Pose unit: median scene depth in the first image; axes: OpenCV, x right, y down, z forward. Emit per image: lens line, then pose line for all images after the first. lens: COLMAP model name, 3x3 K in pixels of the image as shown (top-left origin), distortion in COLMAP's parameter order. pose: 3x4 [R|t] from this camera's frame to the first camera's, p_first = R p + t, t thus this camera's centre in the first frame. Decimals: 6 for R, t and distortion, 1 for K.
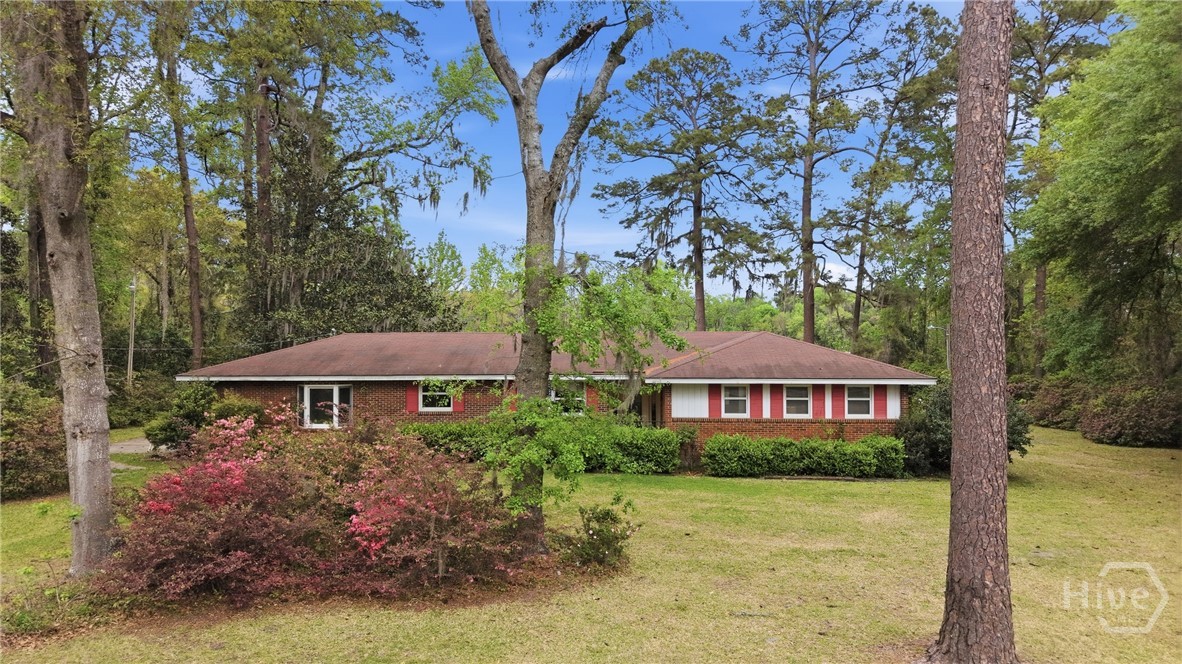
lens RADIAL K [[788.1, 0, 591.0], [0, 788.1, 332.0], [0, 0, 1]] dist [0.032659, -0.026306]
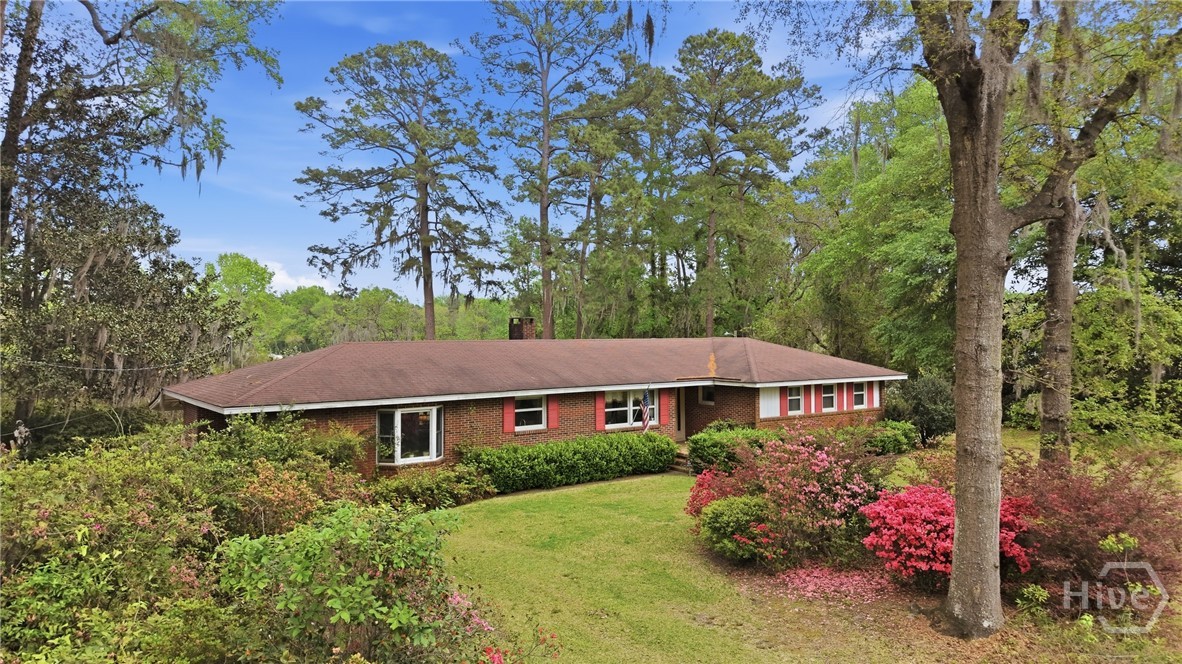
lens RADIAL K [[788.1, 0, 591.0], [0, 788.1, 332.0], [0, 0, 1]] dist [0.032659, -0.026306]
pose [[0.776953, 0.002943, 0.629551, -0.763589], [-0.001162, 0.999994, -0.003241, -0.006807], [-0.629557, 0.001786, 0.776952, 0.298791]]
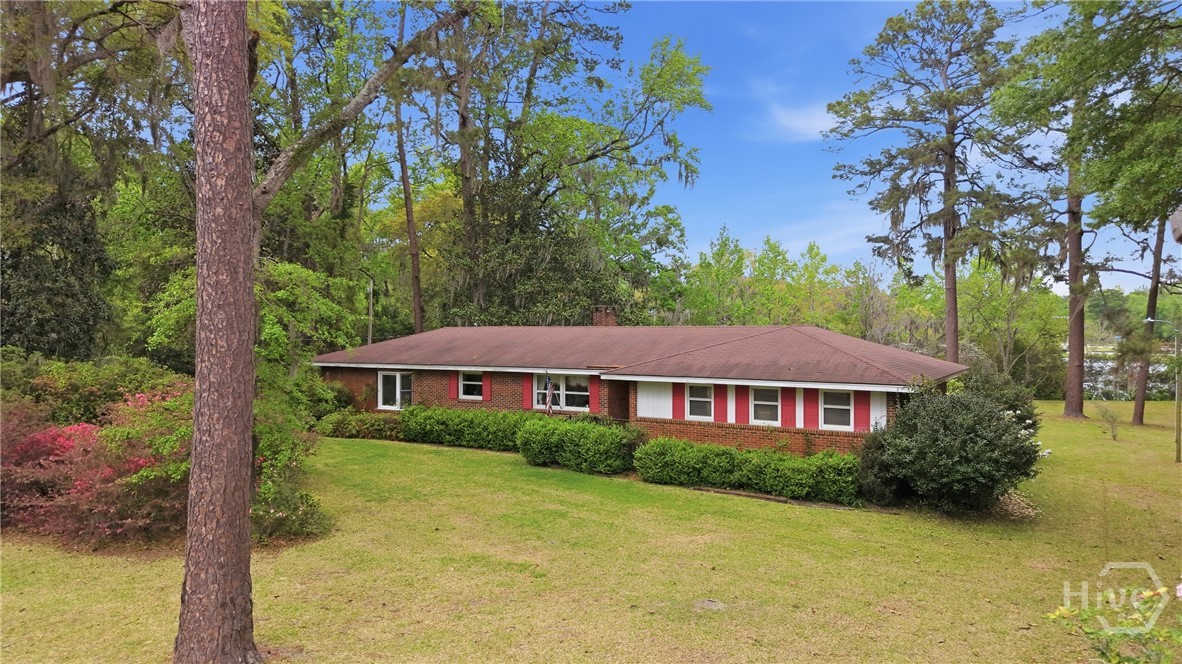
lens RADIAL K [[788.1, 0, 591.0], [0, 788.1, 332.0], [0, 0, 1]] dist [0.032659, -0.026306]
pose [[0.869981, 0.002851, -0.493076, 0.518500], [0.000321, 0.999980, 0.006347, 0.001546], [0.493084, -0.005680, 0.869963, 0.155613]]
